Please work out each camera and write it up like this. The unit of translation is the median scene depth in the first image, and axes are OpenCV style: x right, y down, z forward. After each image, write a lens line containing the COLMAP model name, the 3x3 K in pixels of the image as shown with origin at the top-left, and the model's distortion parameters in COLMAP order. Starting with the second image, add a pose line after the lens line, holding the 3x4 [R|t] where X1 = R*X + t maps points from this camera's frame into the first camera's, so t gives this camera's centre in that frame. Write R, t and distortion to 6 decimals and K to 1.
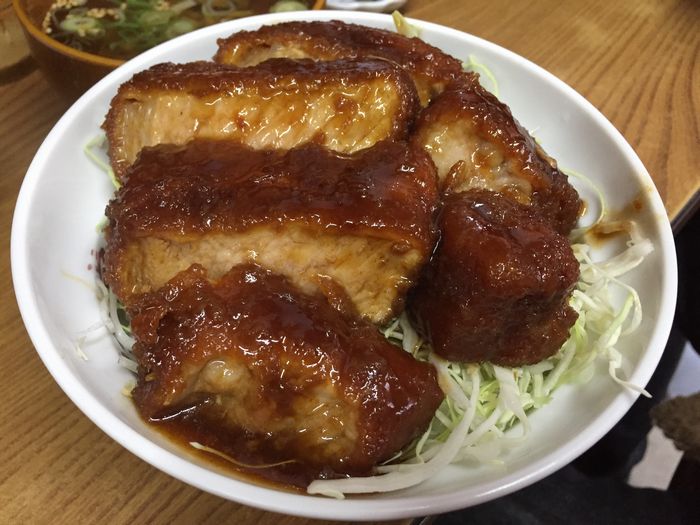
lens RADIAL K [[590.0, 0, 350.1], [0, 590.0, 274.2], [0, 0, 1]] dist [-0.004989, -0.002623]
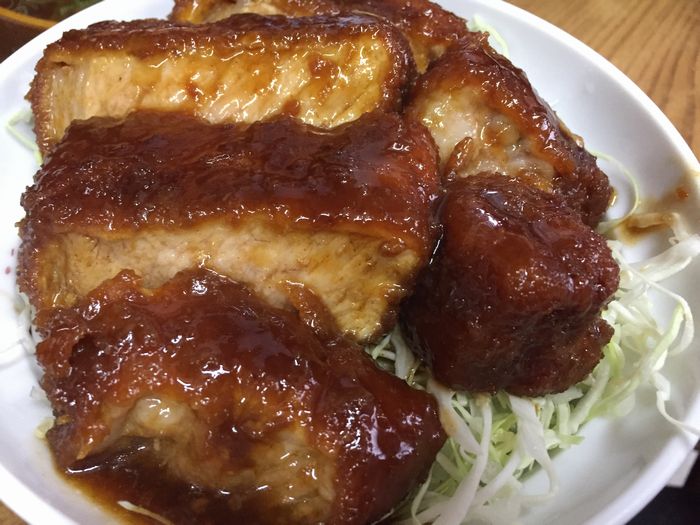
lens RADIAL K [[630.7, 0, 350.0], [0, 630.7, 262.5], [0, 0, 1]] dist [0.002002, -0.107636]
pose [[0.999908, -0.000463, 0.013582, 0.017807], [0.000521, 0.999991, -0.004278, -0.020297], [-0.013580, 0.004285, 0.999899, 0.155320]]
